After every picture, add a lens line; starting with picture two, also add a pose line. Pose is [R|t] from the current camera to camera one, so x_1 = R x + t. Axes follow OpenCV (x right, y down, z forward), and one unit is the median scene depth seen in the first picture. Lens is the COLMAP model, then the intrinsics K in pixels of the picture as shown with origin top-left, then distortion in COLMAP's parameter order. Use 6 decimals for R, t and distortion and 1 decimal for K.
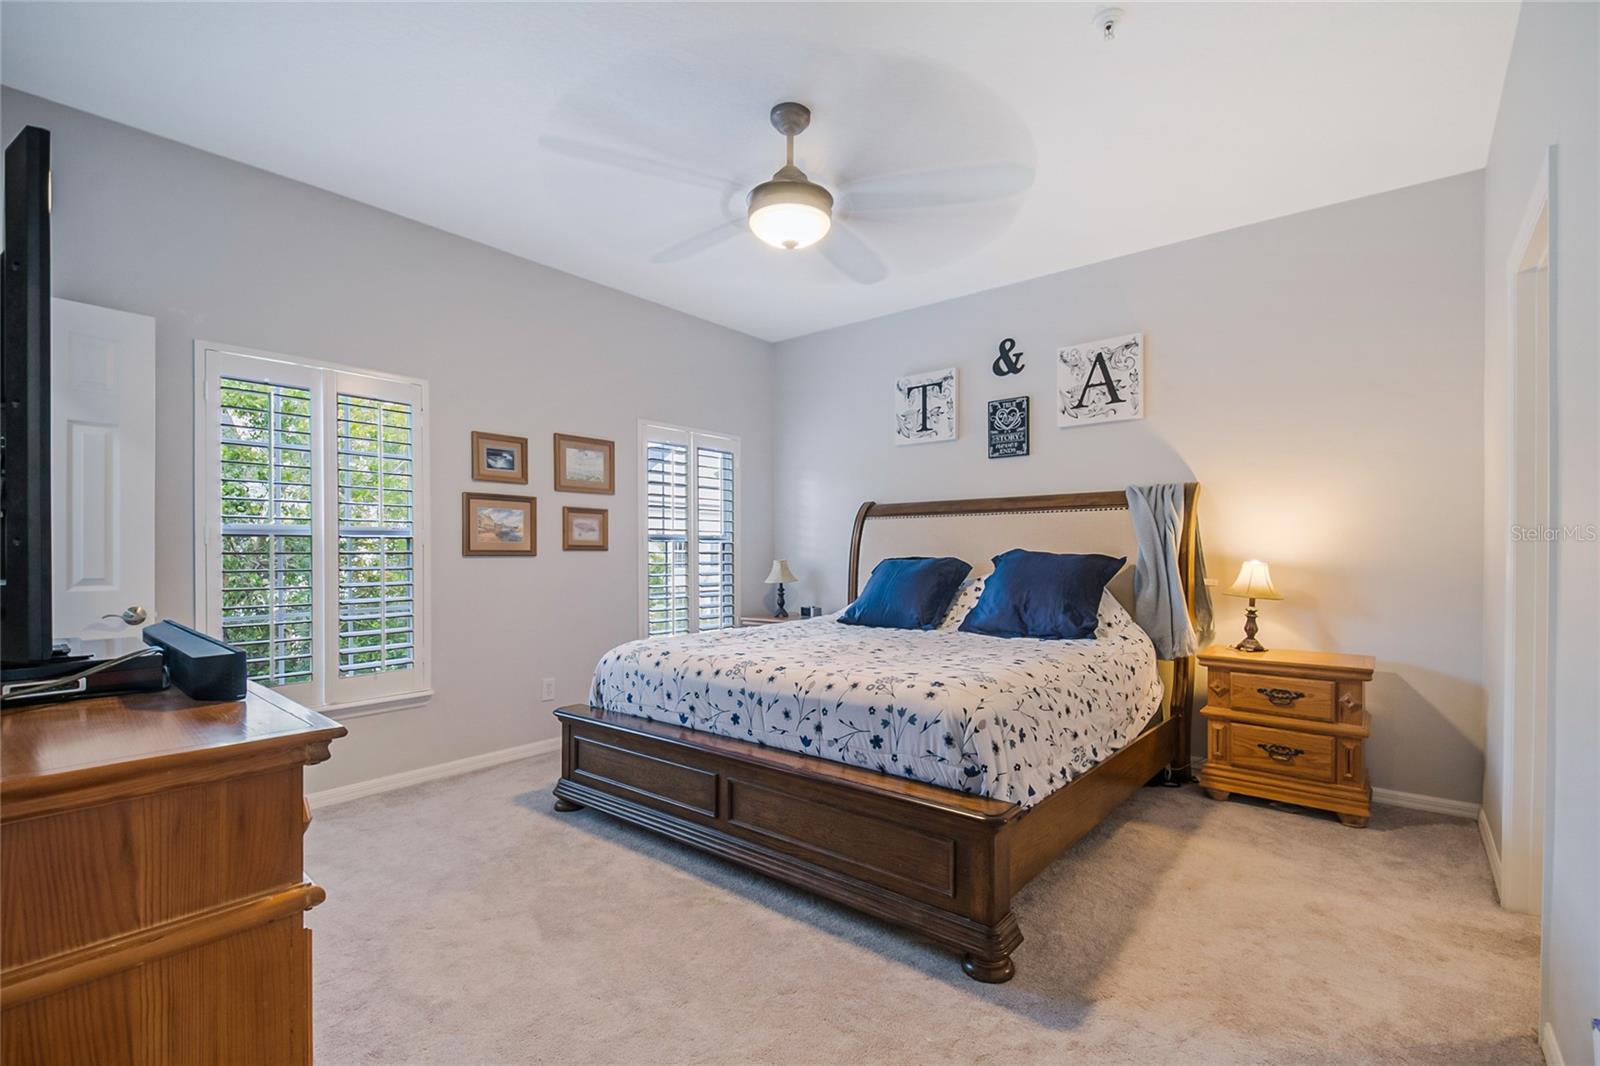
lens RADIAL K [[697.8, 0, 817.4], [0, 697.8, 552.1], [0, 0, 1]] dist [0.000513, -0.000176]
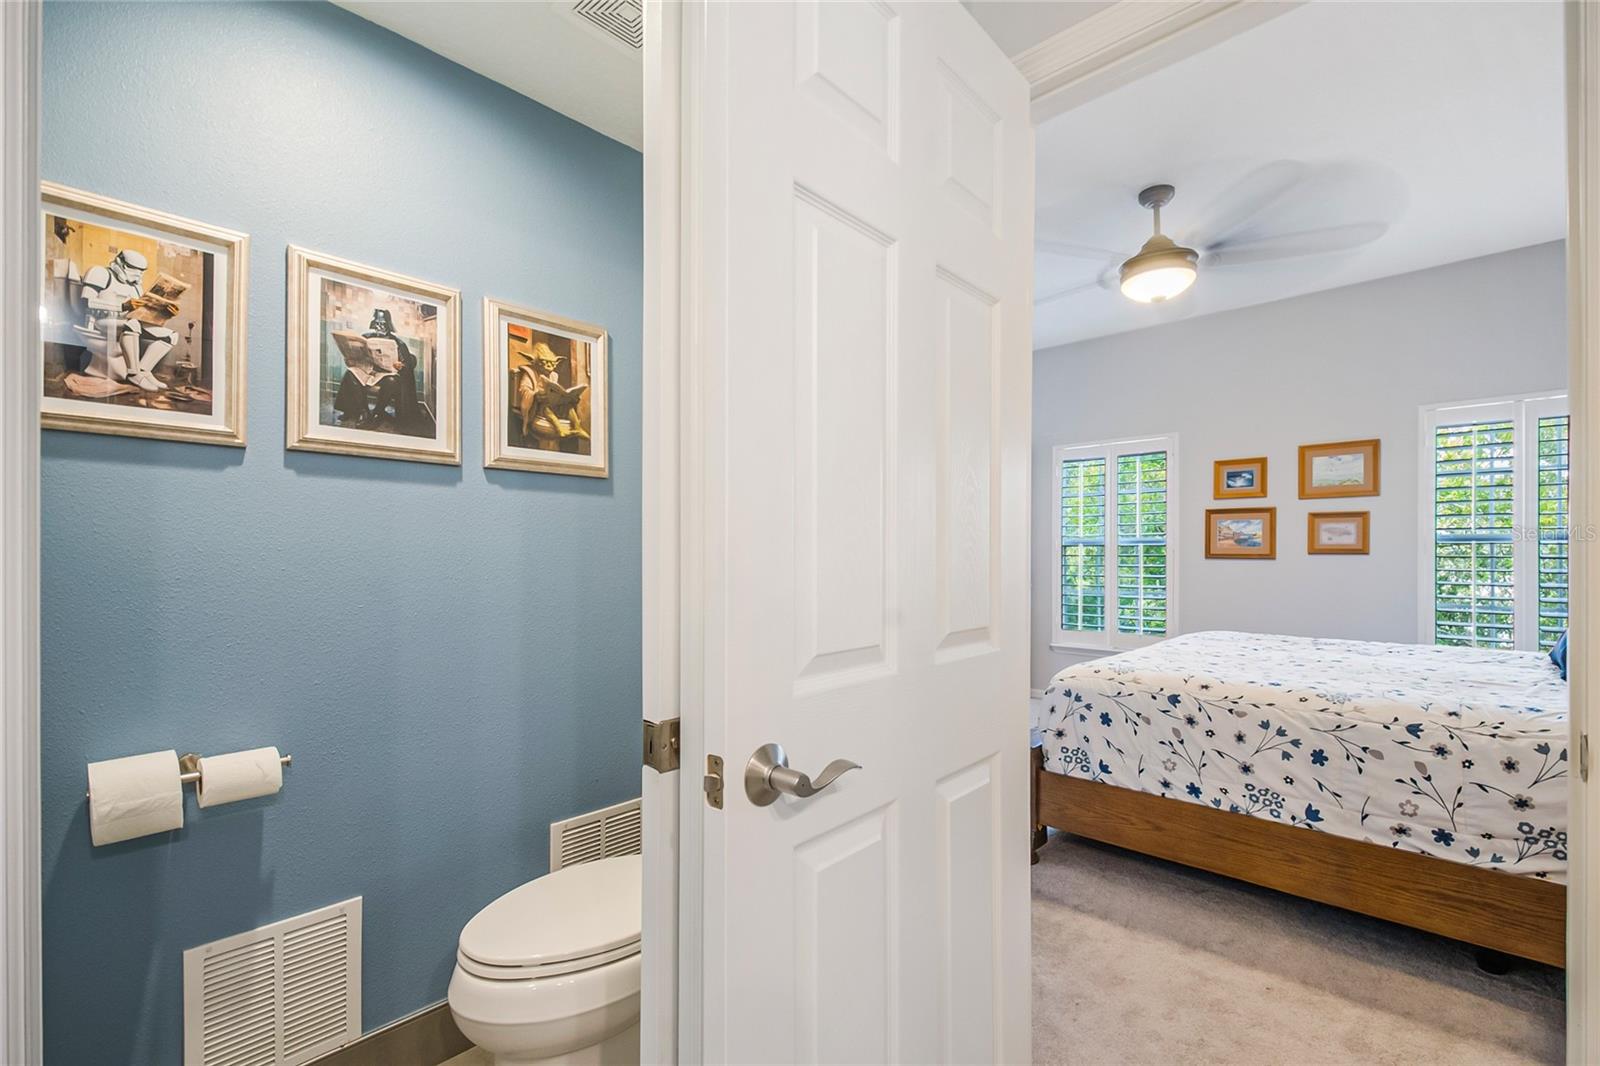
lens RADIAL K [[697.8, 0, 817.4], [0, 697.8, 552.1], [0, 0, 1]] dist [0.000513, -0.000176]
pose [[-0.053046, -0.002452, -0.998589, 0.778185], [-0.001752, 0.999996, -0.002363, -0.001720], [0.998591, 0.001624, -0.053050, 0.319939]]
